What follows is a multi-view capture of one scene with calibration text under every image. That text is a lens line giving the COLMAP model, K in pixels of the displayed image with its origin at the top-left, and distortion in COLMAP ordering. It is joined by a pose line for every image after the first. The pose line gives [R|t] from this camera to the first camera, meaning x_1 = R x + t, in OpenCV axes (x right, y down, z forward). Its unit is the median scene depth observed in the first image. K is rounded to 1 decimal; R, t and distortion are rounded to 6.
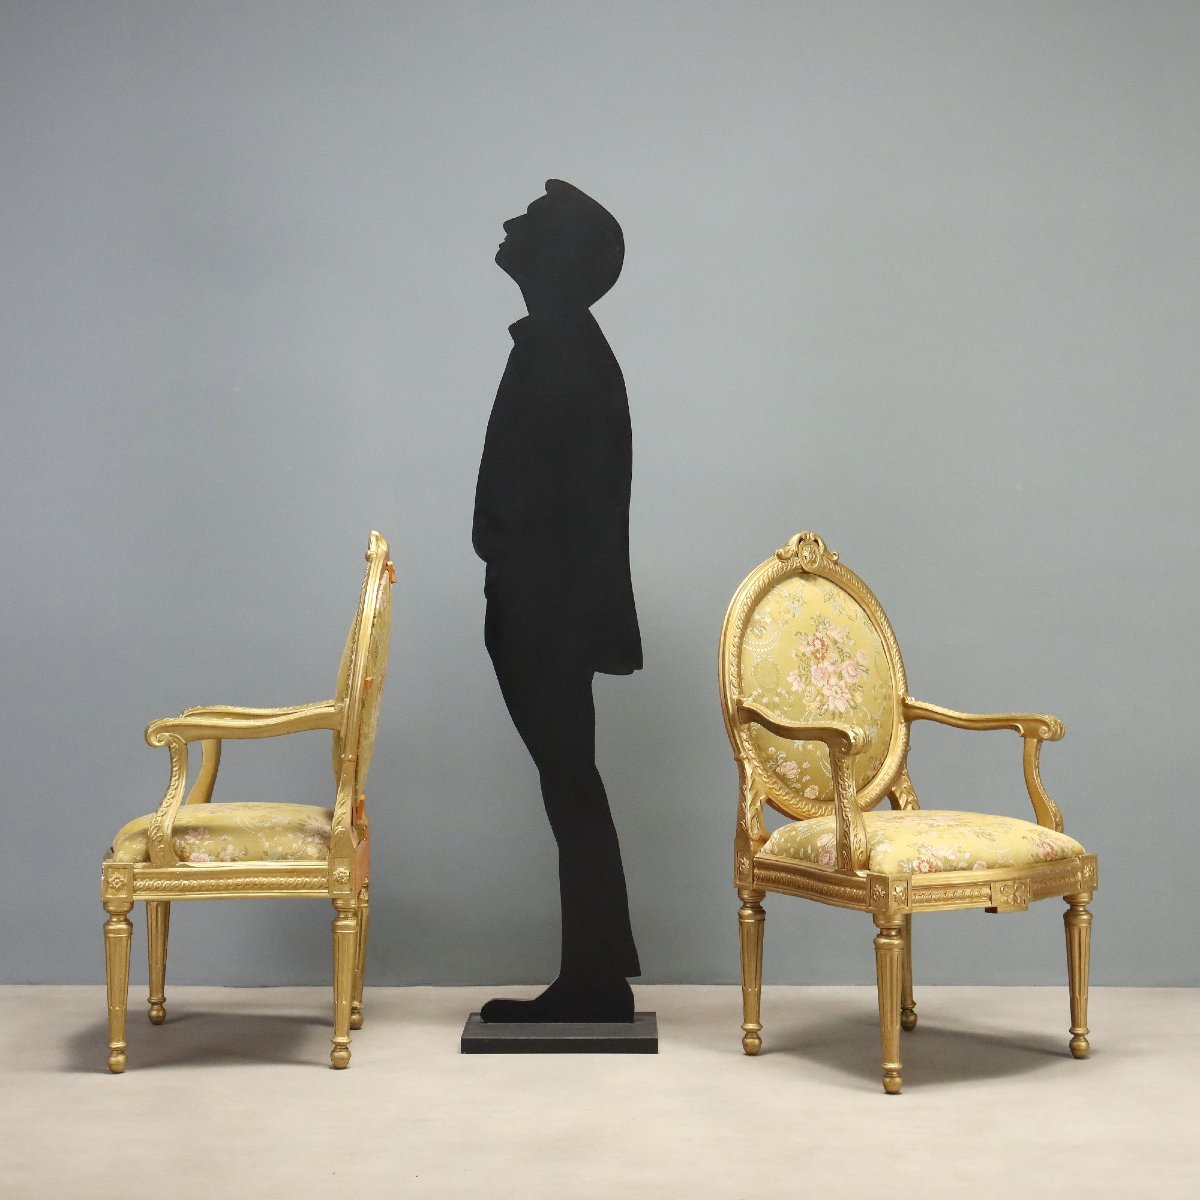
lens RADIAL K [[2354.3, 0, 597.4], [0, 2354.3, 612.3], [0, 0, 1]] dist [0.030719, 0.000000]
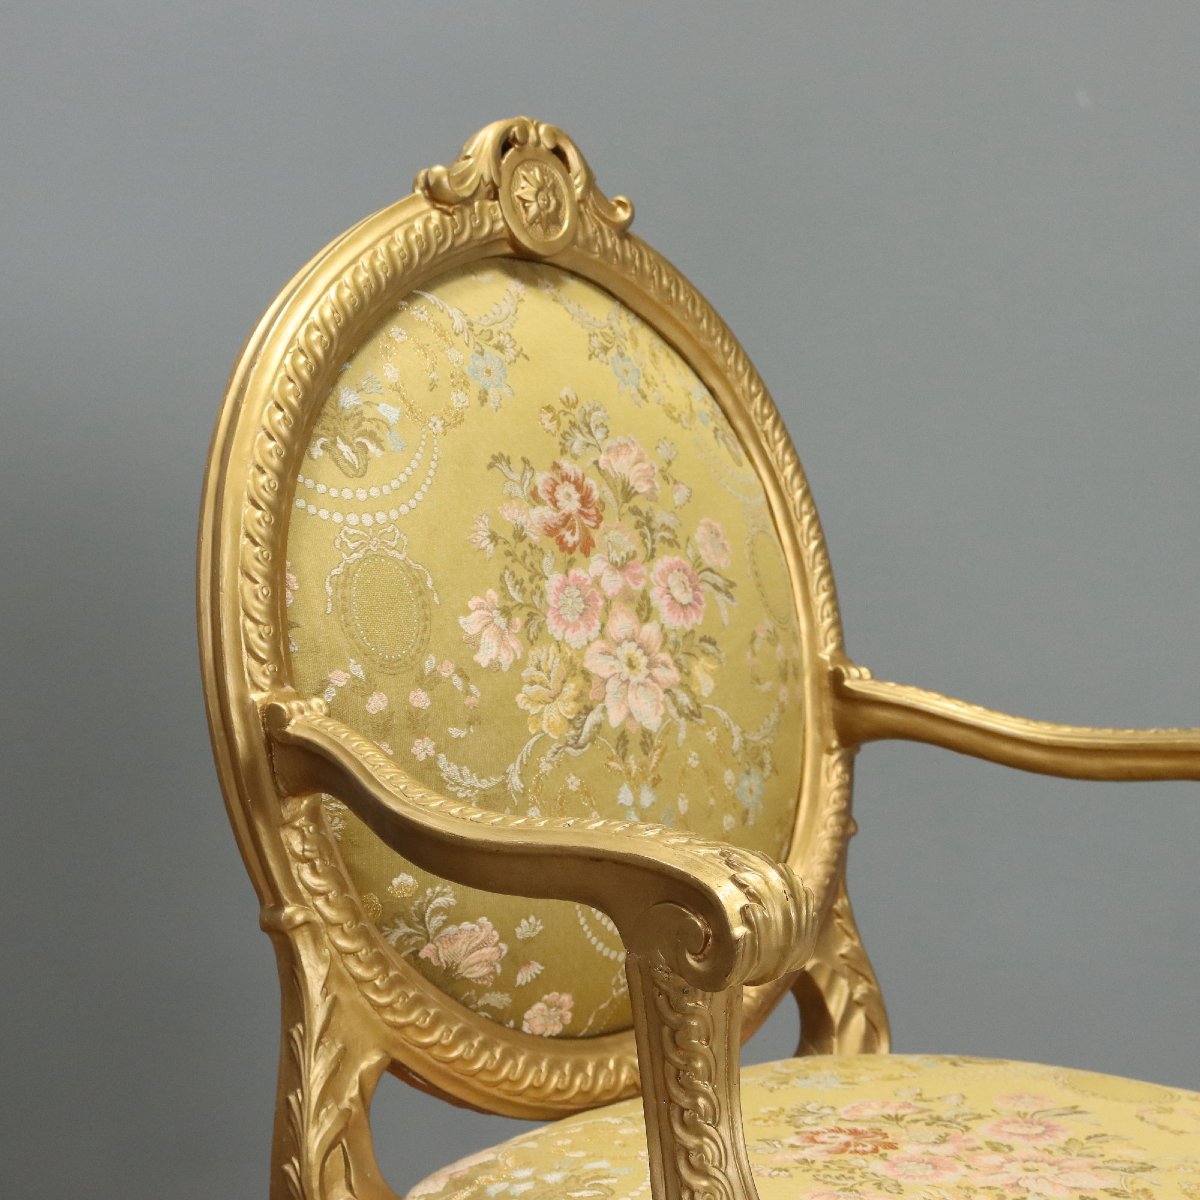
lens RADIAL K [[2354.3, 0, 590.7], [0, 2354.3, 602.7], [0, 0, 1]] dist [0.030719, 0.000000]
pose [[0.993826, -0.008555, 0.110624, 0.064600], [0.003612, 0.998989, 0.044804, 0.013389], [-0.110895, -0.044128, 0.992852, 0.715146]]
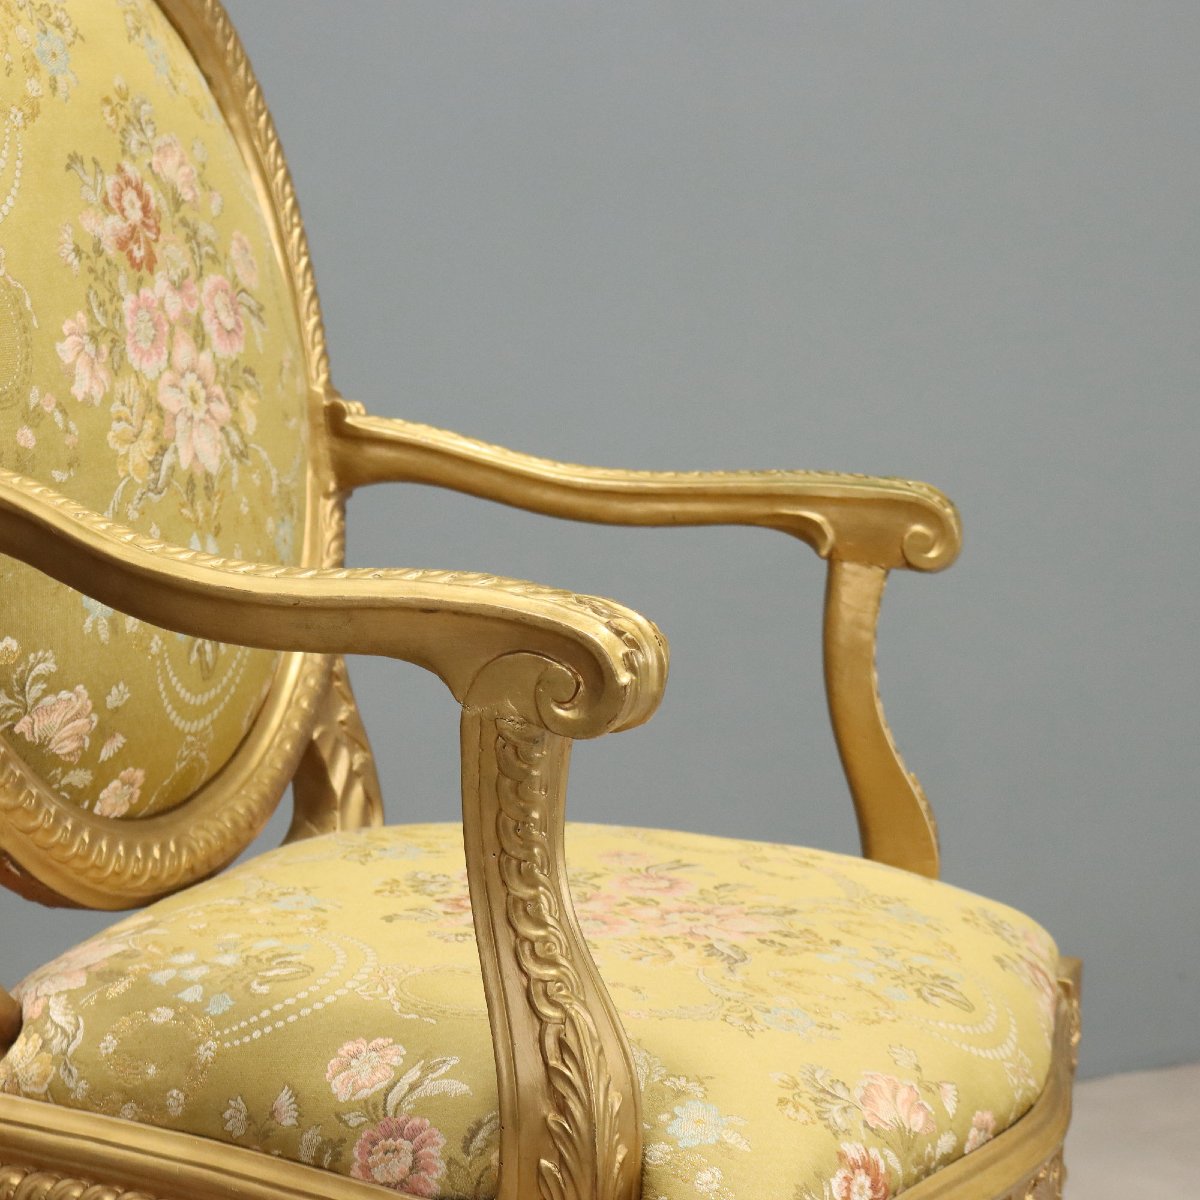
lens RADIAL K [[3134.3, 0, 597.0], [0, 3134.3, 600.2], [0, 0, 1]] dist [0.039805, 0.000000]
pose [[0.854561, -0.035094, 0.518163, -0.039354], [-0.040465, 0.990182, 0.133798, 0.008275], [-0.517772, -0.135306, 0.844751, 0.688420]]
